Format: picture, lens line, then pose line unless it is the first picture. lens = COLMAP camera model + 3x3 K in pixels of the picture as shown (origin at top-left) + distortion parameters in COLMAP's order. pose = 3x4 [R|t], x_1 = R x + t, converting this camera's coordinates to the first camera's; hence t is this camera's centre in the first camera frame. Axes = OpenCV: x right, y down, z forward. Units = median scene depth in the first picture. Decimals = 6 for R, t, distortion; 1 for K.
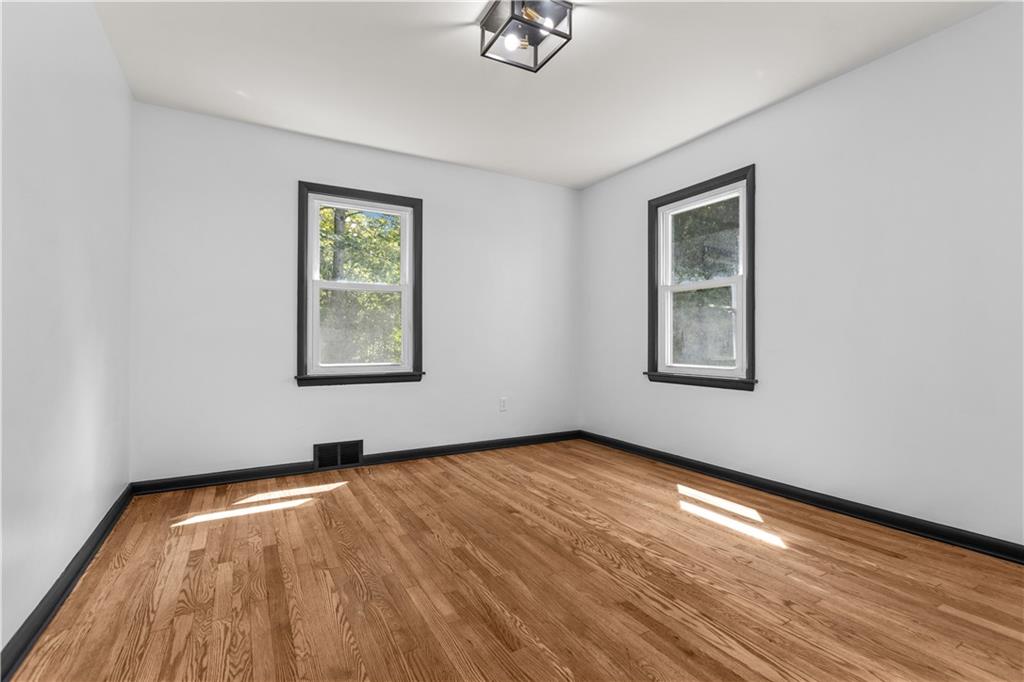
lens RADIAL K [[463.3, 0, 512.0], [0, 463.3, 341.0], [0, 0, 1]] dist [0.001280, -0.000484]
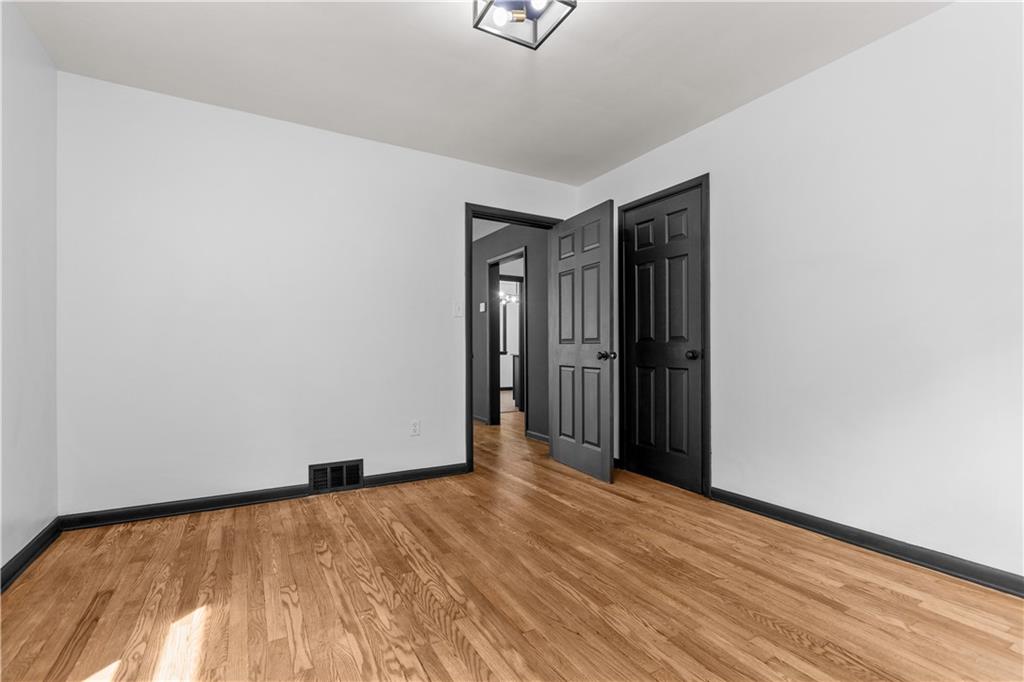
lens RADIAL K [[463.3, 0, 512.0], [0, 463.3, 341.0], [0, 0, 1]] dist [0.001280, -0.000484]
pose [[-0.999999, 0.000231, -0.001449, 0.054514], [0.000257, 0.999837, -0.018027, -0.003759], [0.001444, -0.018028, -0.999836, 1.980302]]
